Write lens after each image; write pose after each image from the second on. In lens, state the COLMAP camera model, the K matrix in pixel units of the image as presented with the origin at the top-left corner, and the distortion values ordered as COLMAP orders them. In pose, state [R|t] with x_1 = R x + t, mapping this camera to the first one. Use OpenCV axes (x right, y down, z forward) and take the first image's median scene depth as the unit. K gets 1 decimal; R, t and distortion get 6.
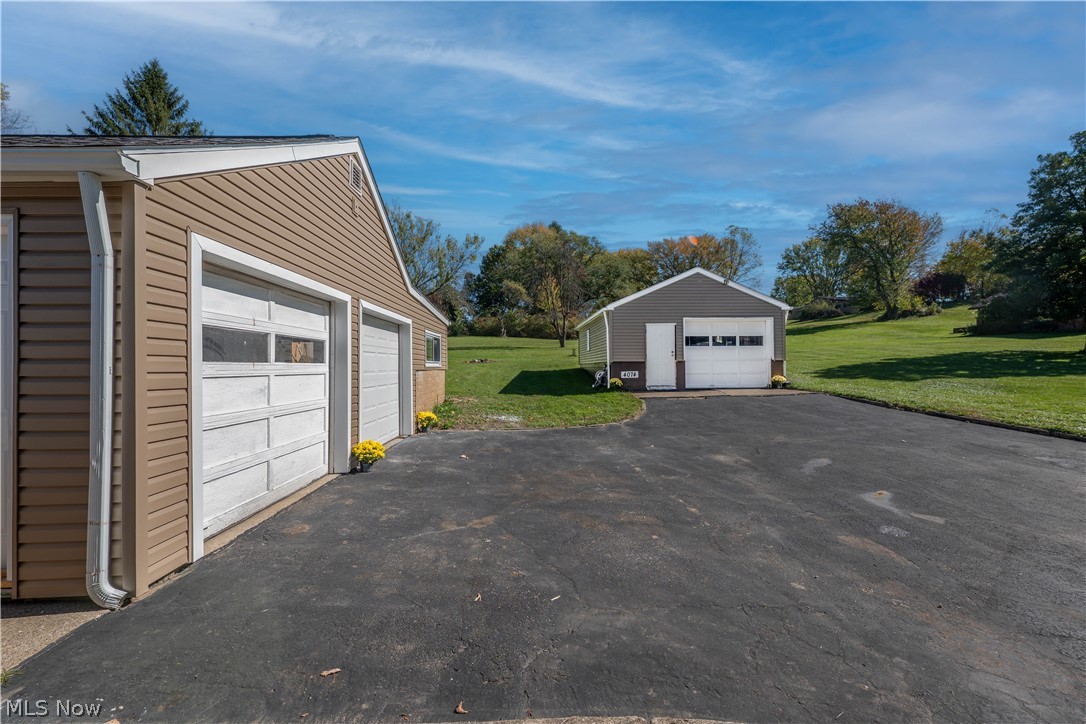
lens RADIAL K [[446.8, 0, 542.8], [0, 446.8, 361.4], [0, 0, 1]] dist [-0.000390, -0.000100]
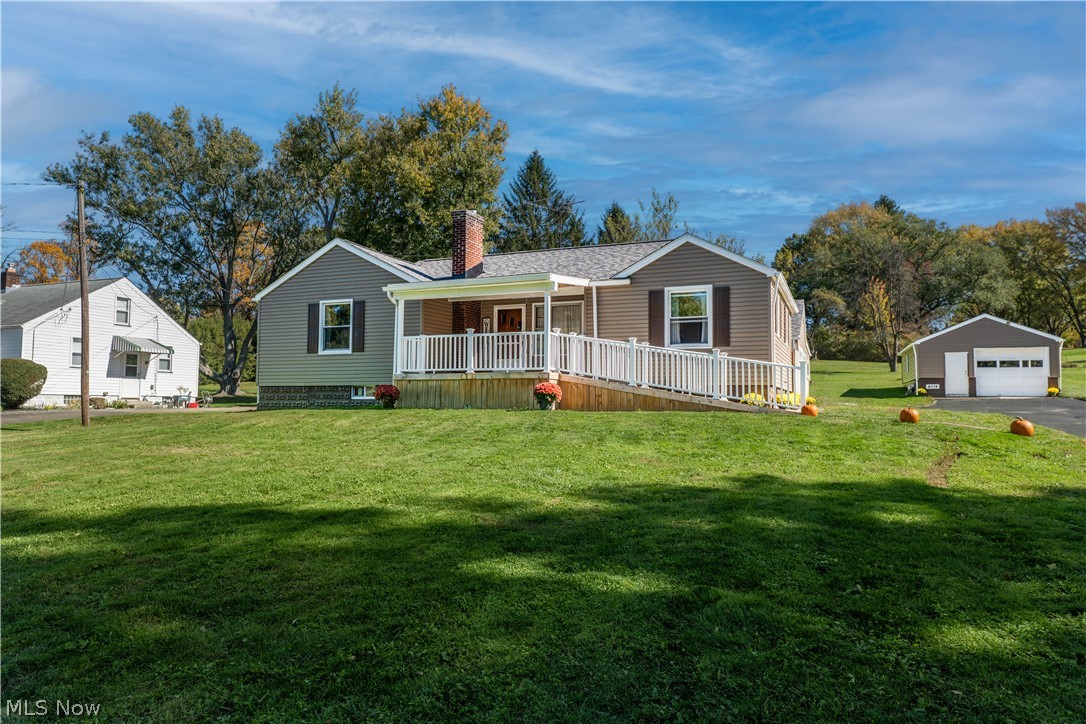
lens RADIAL K [[701.1, 0, 540.3], [0, 701.1, 358.8], [0, 0, 1]] dist [0.003770, 0.000256]
pose [[0.906895, -0.009044, -0.421260, -0.009274], [-0.014114, 0.998557, -0.051821, 0.076204], [0.421121, 0.052942, 0.905458, -1.681702]]
